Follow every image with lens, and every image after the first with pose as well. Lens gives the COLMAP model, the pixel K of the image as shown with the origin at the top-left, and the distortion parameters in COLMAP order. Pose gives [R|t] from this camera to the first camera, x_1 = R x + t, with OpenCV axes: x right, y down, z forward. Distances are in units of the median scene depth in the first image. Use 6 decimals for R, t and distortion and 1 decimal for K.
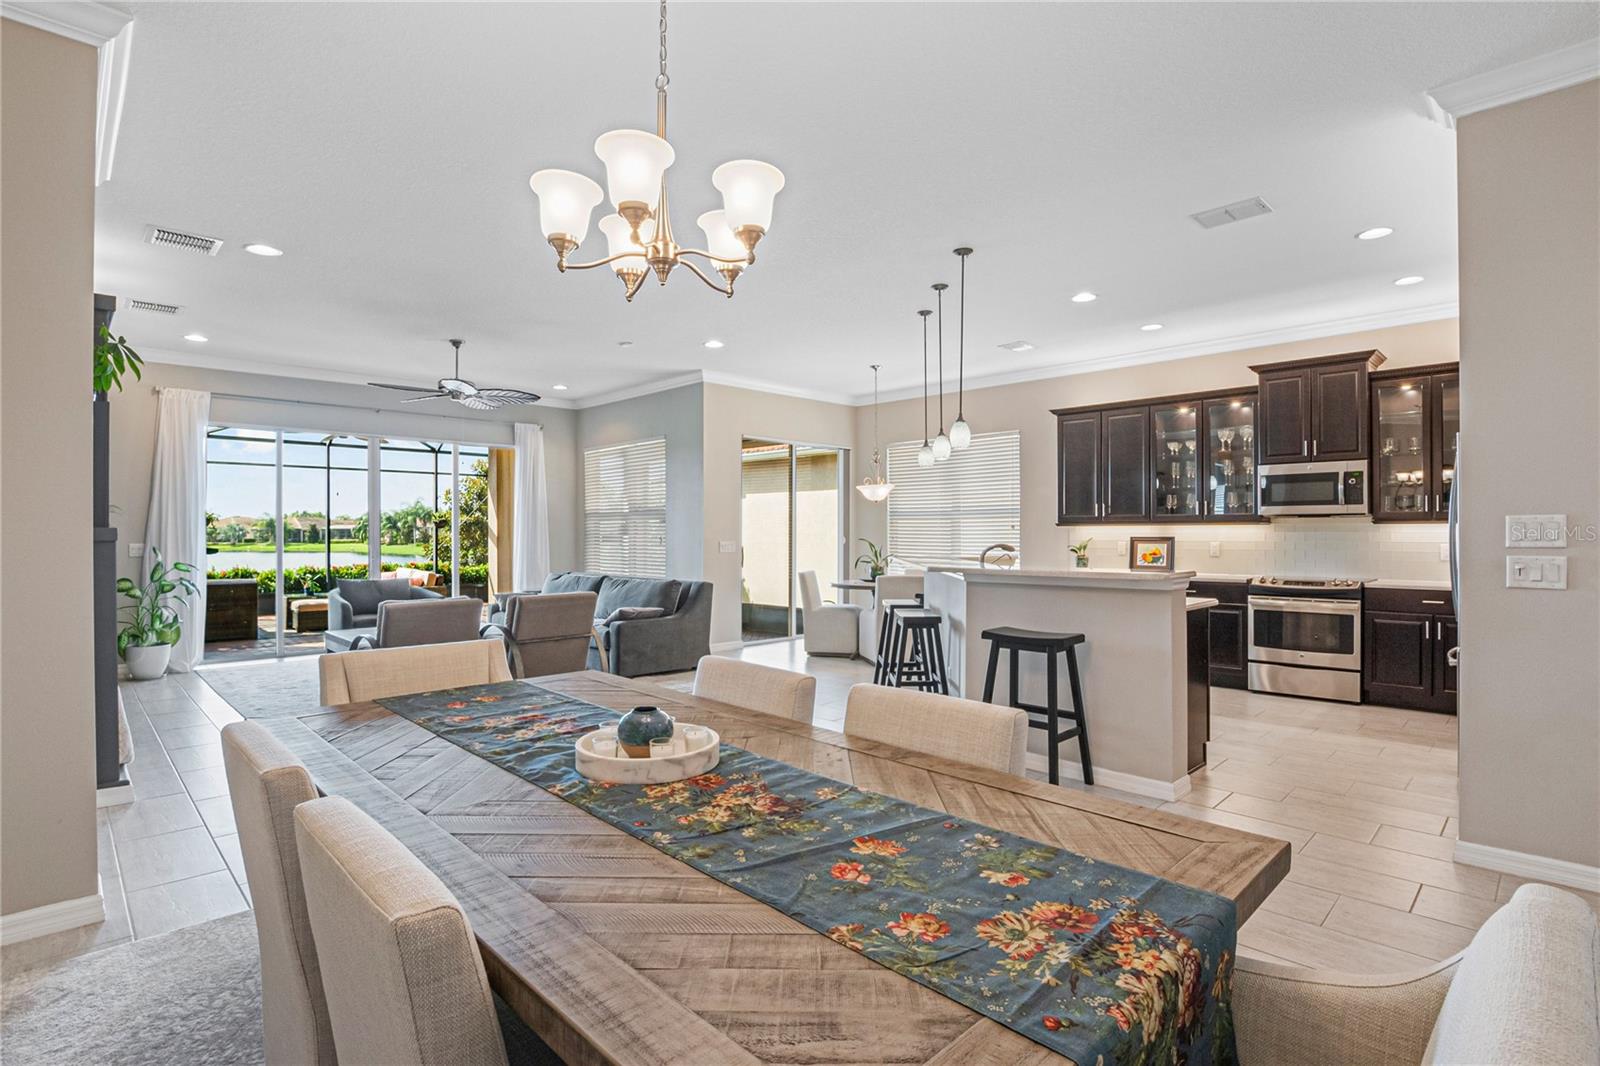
lens RADIAL K [[774.7, 0, 800.0], [0, 774.7, 533.0], [0, 0, 1]] dist [-0.017293, -0.000186]
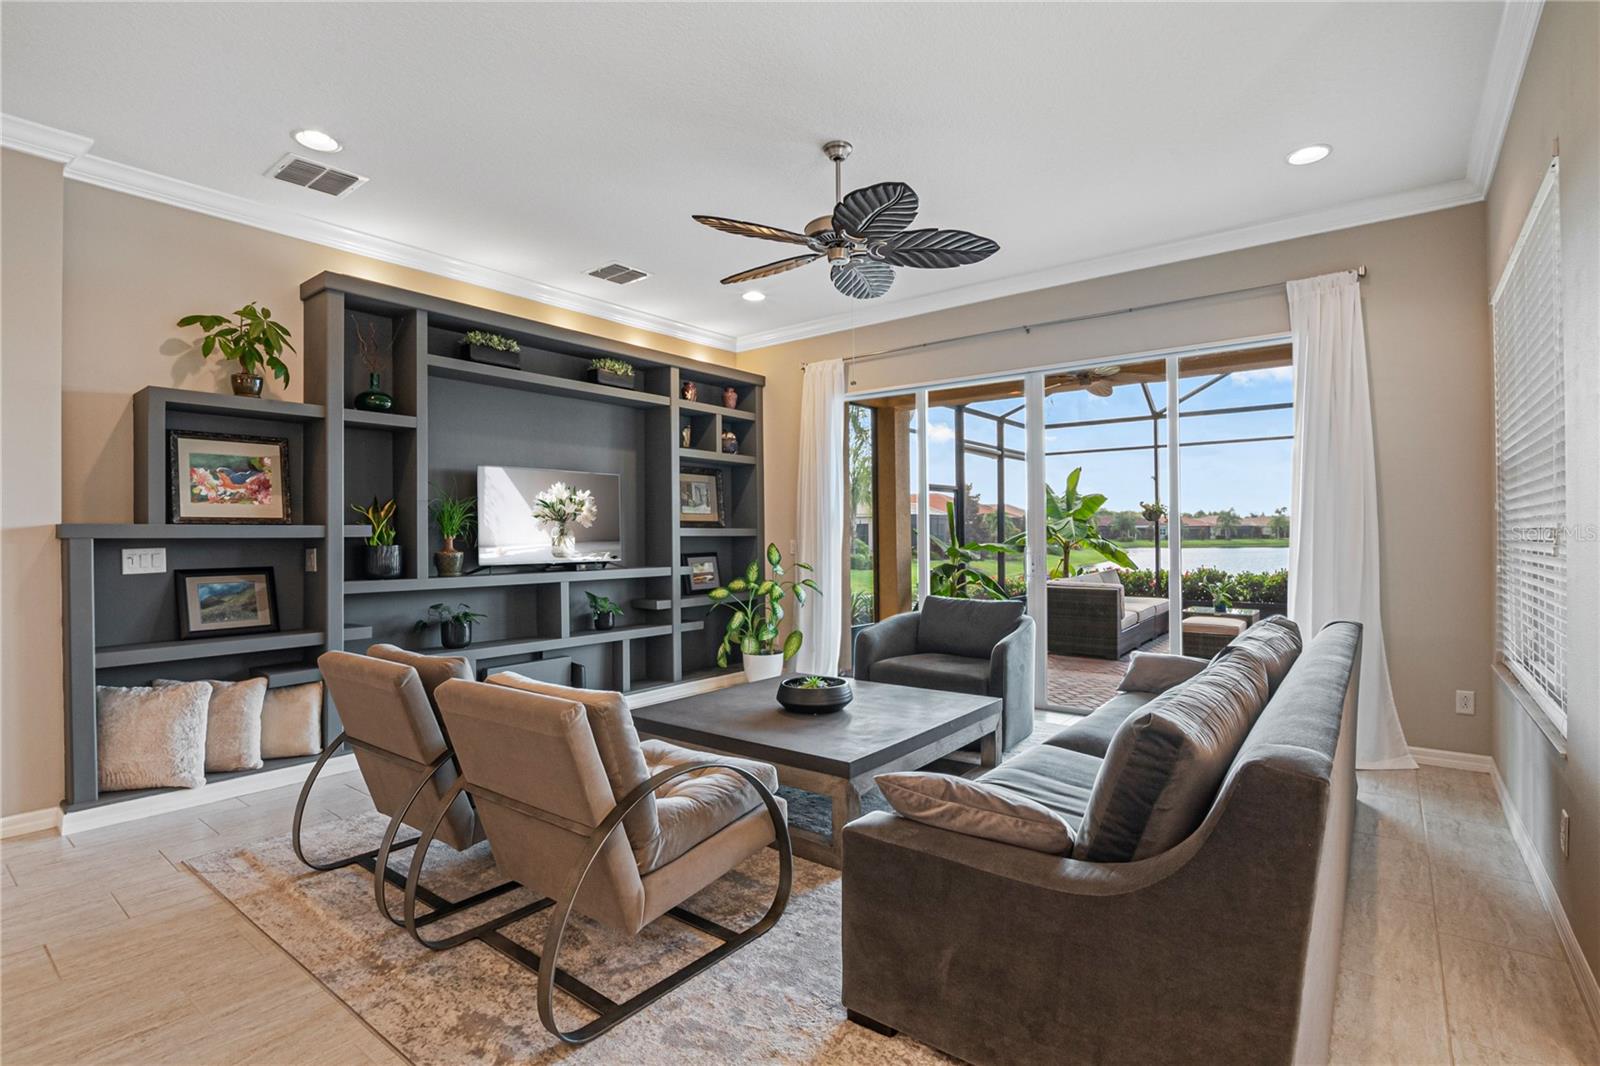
lens RADIAL K [[765.3, 0, 800.0], [0, 765.3, 533.0], [0, 0, 1]] dist [-0.039341, -0.000043]
pose [[0.132397, -0.001330, -0.991196, 0.043941], [0.007953, 0.999968, -0.000279, 0.005434], [0.991165, -0.007846, 0.132403, 0.863406]]
